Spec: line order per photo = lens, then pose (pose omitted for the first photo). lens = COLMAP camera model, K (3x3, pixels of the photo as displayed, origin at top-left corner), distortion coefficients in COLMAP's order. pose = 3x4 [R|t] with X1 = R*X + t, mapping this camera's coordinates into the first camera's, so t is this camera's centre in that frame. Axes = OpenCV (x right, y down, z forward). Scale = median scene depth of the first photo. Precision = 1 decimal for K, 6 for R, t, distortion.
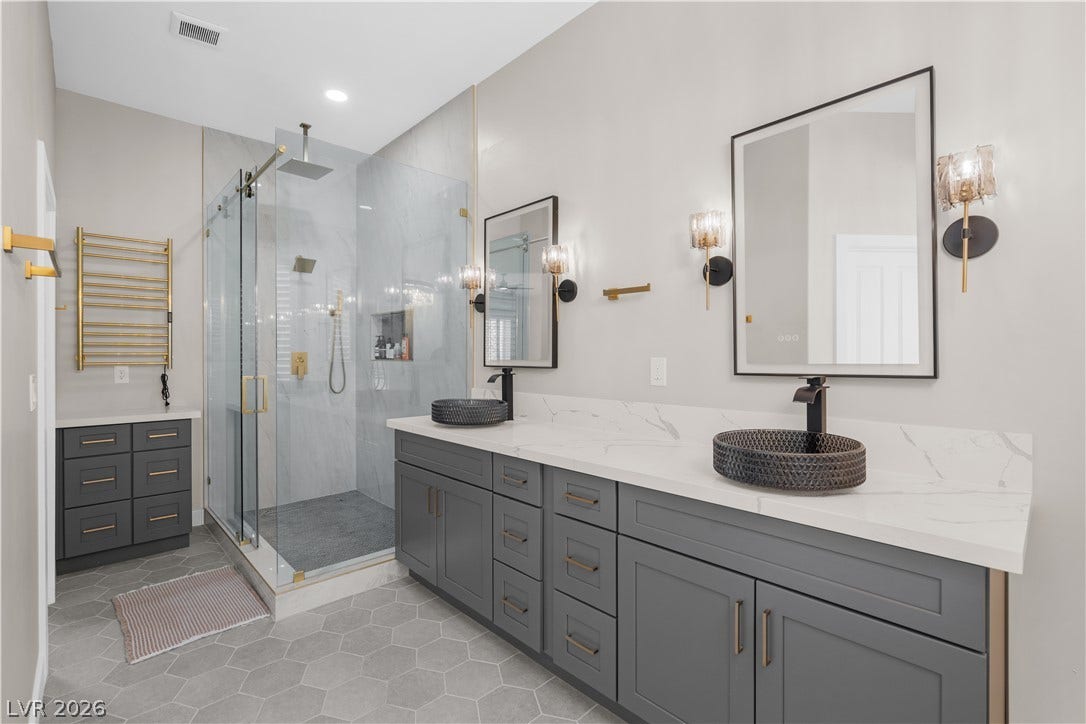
lens RADIAL K [[489.7, 0, 546.0], [0, 489.7, 360.5], [0, 0, 1]] dist [-0.011737, 0.002090]
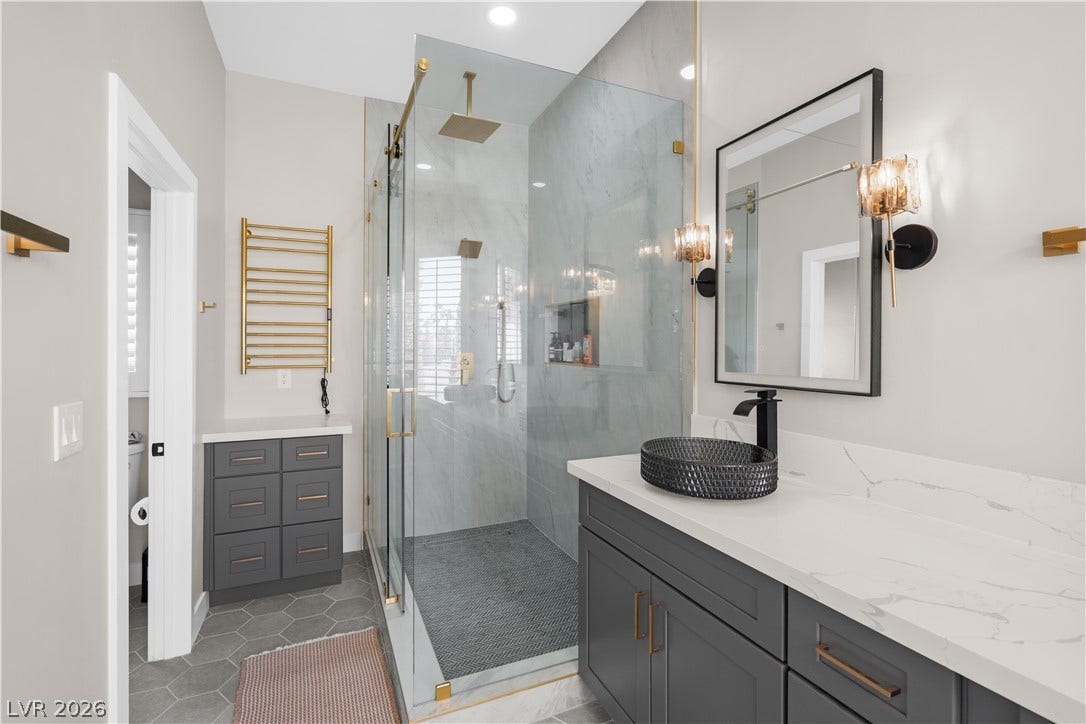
lens RADIAL K [[490.4, 0, 553.0], [0, 490.4, 346.3], [0, 0, 1]] dist [-0.002772, -0.001313]
pose [[0.947805, 0.000692, -0.318850, -0.117925], [-0.004673, 0.999920, -0.011722, -0.024822], [0.318816, 0.012600, 0.947733, 0.321730]]
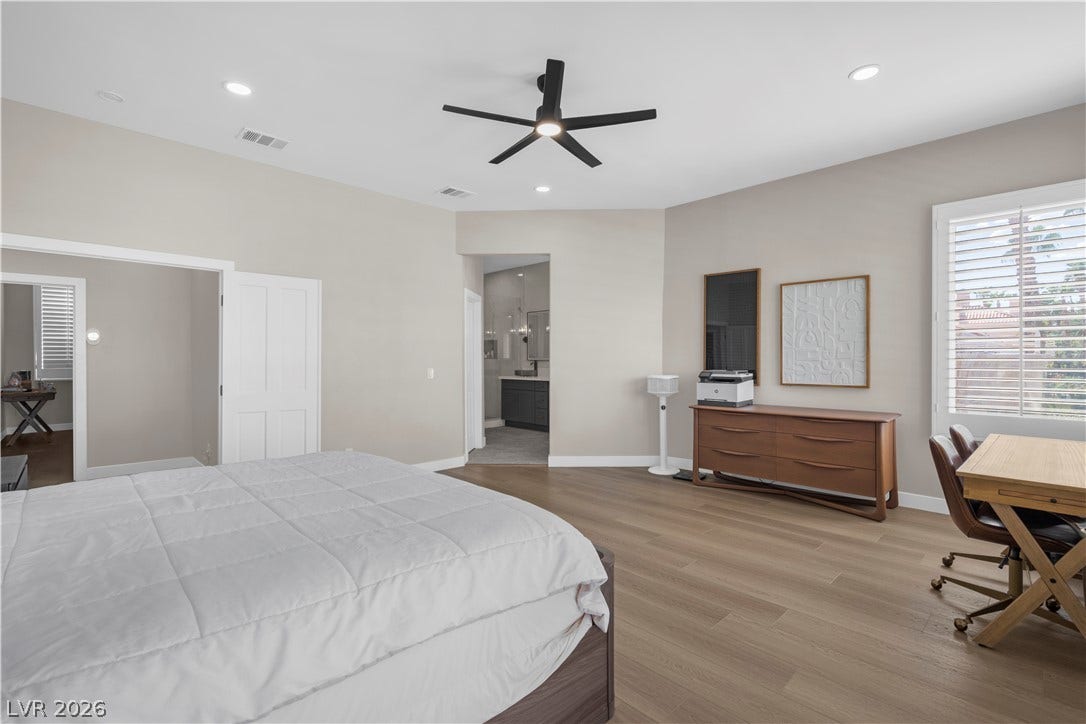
lens RADIAL K [[489.7, 0, 540.4], [0, 489.7, 358.6], [0, 0, 1]] dist [-0.011737, 0.002090]
pose [[0.999936, -0.003937, 0.010580, -0.072552], [0.003982, 0.999983, -0.004310, 0.014918], [-0.010563, 0.004352, 0.999935, -1.985260]]
